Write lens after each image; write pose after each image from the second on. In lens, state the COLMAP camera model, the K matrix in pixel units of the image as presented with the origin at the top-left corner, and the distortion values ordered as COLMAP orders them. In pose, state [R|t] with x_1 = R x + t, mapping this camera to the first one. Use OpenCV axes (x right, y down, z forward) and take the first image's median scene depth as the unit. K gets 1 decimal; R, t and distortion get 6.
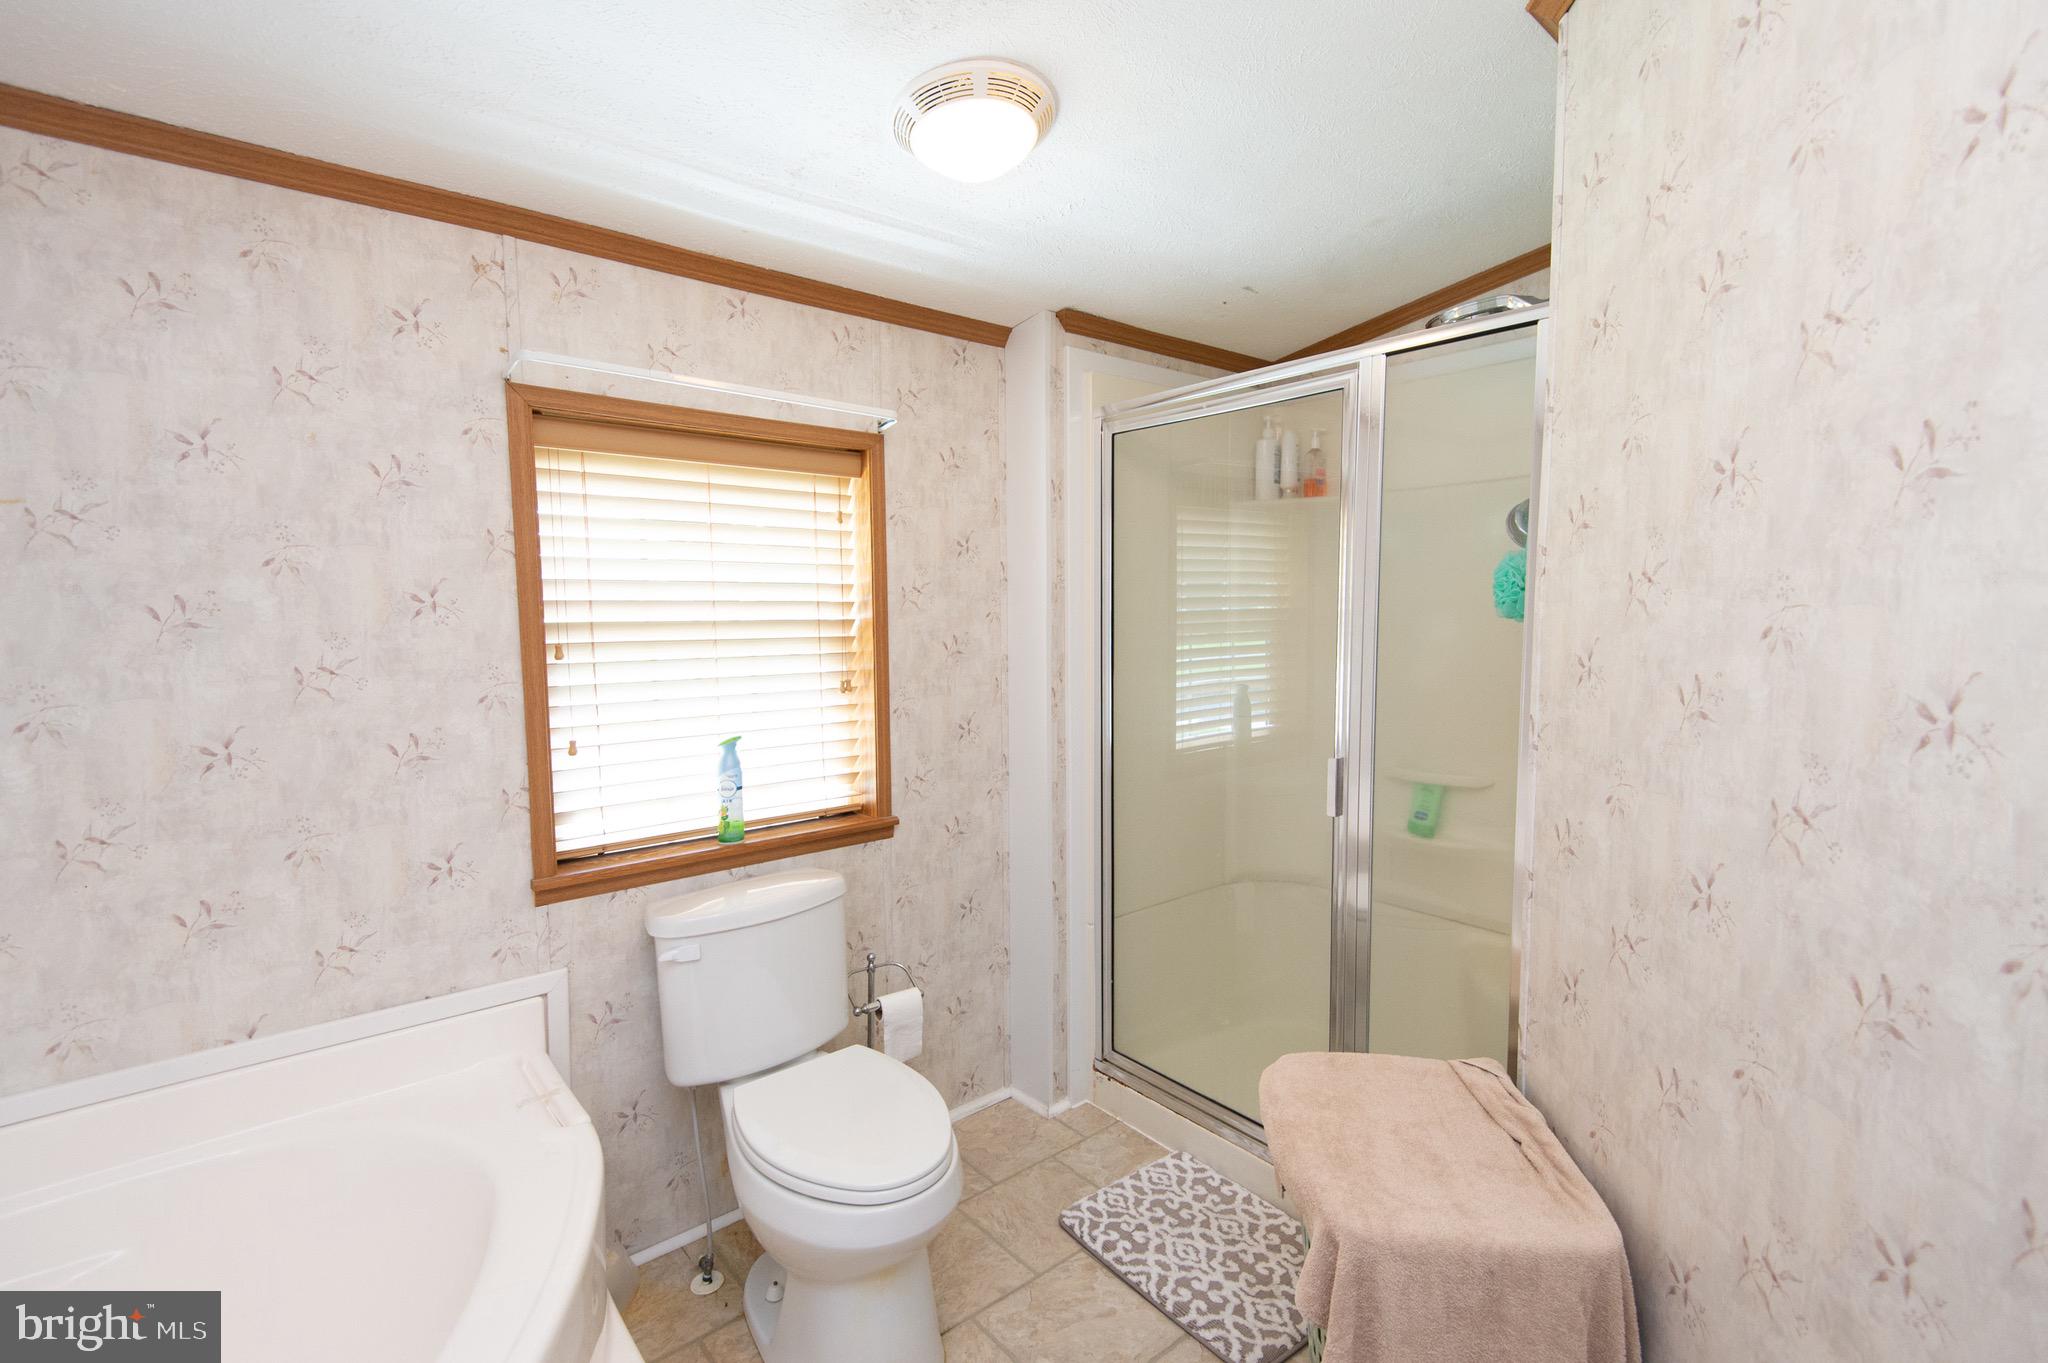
lens RADIAL K [[929.6, 0, 1025.1], [0, 929.6, 674.9], [0, 0, 1]] dist [0.026443, -0.015963]
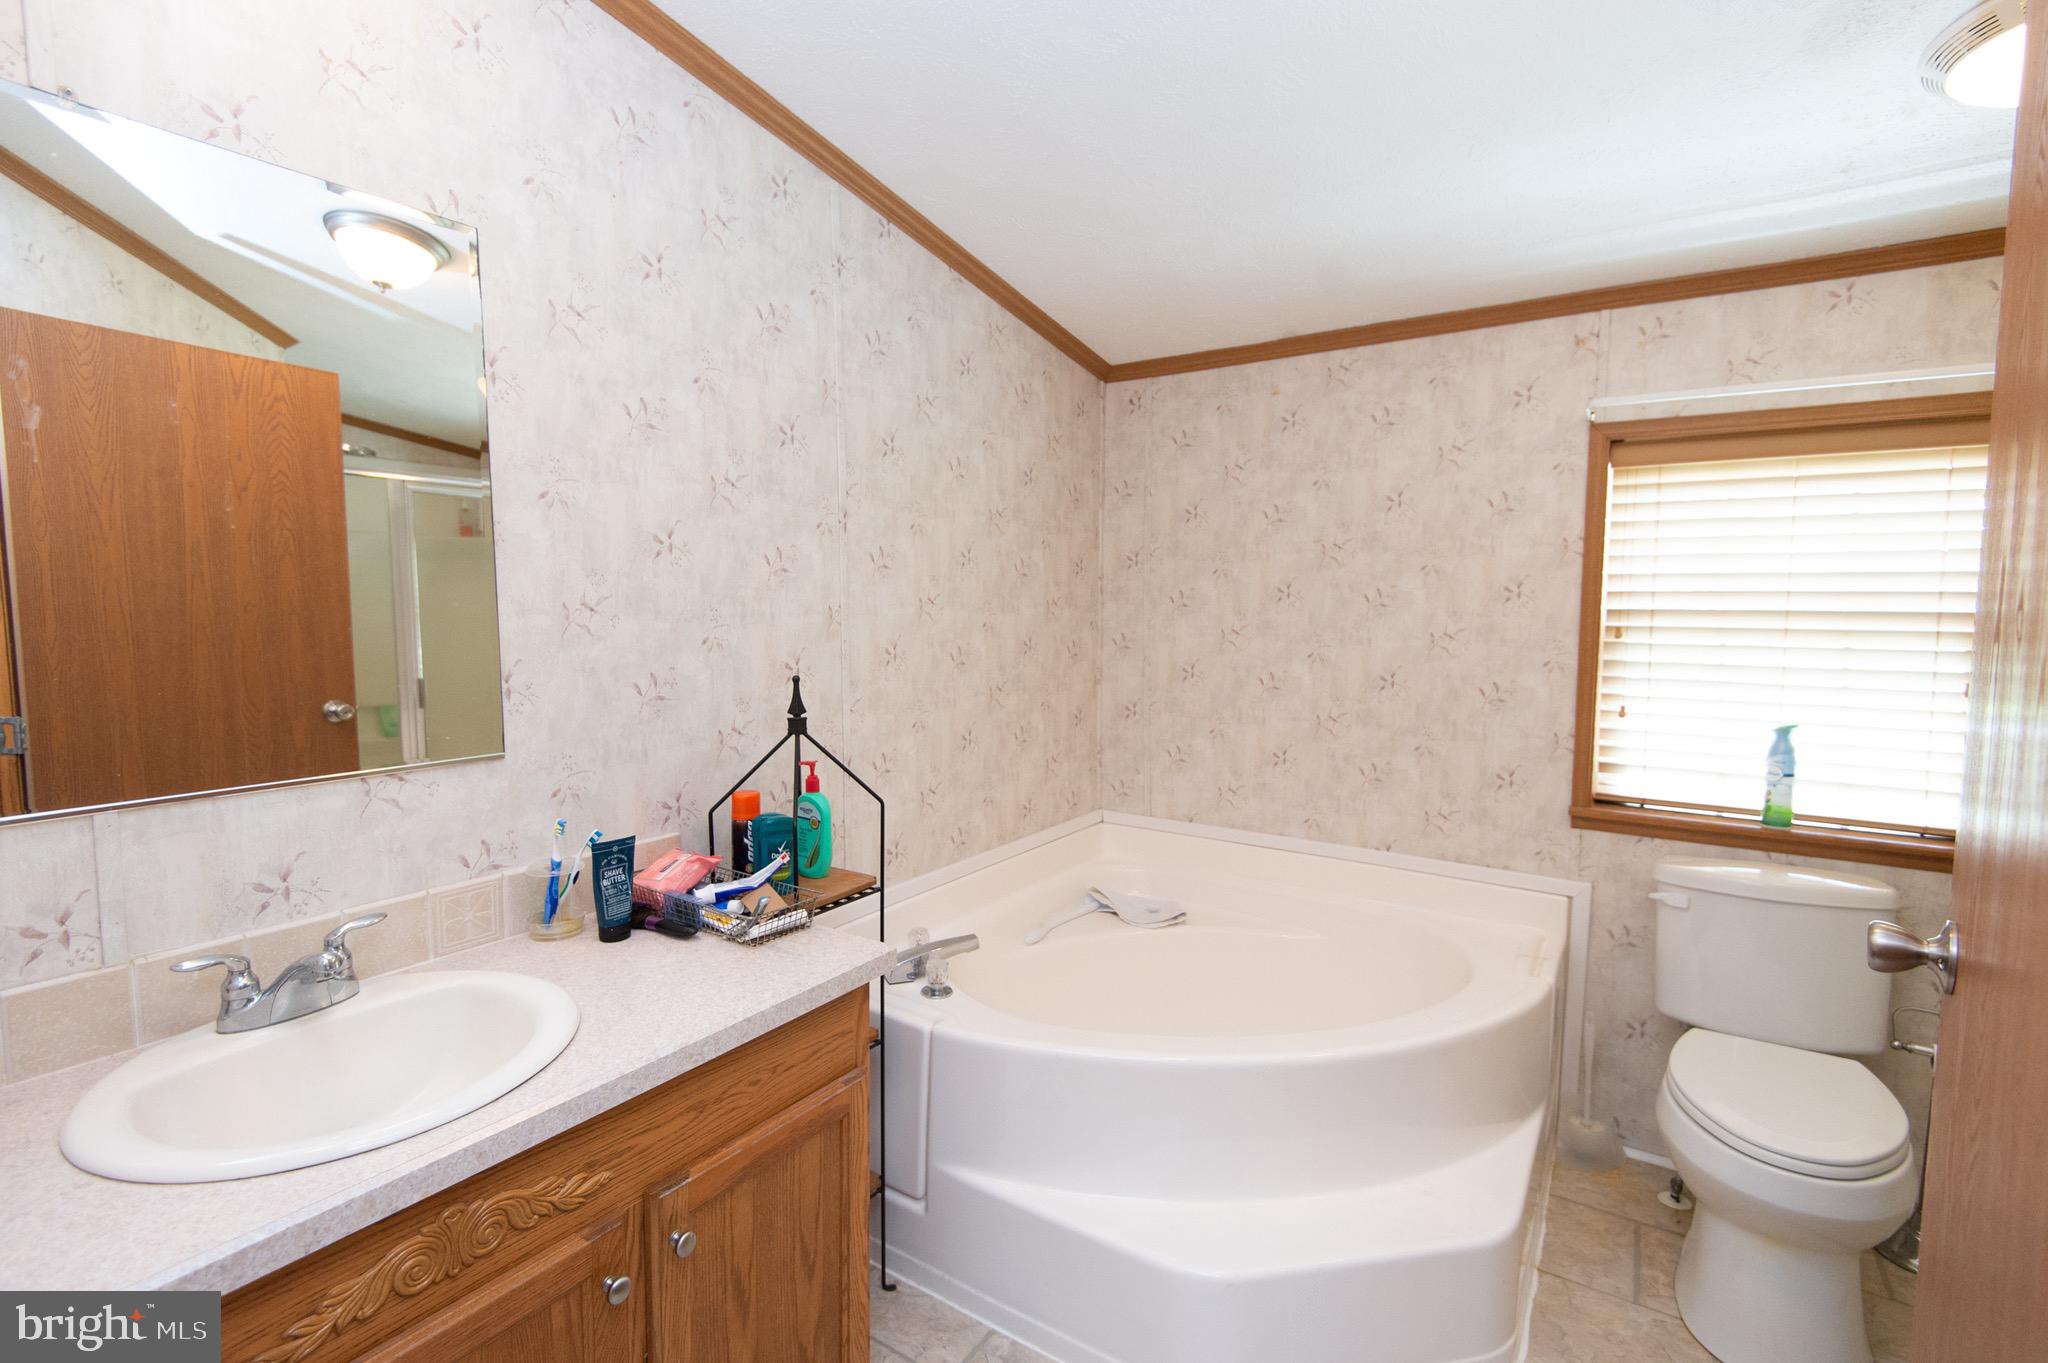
lens RADIAL K [[929.6, 0, 1033.8], [0, 929.6, 680.6], [0, 0, 1]] dist [0.026443, -0.015963]
pose [[0.287148, 0.086645, -0.953959, 0.480343], [-0.082683, 0.994426, 0.065433, 0.021818], [0.954311, 0.060087, 0.292712, -0.099020]]
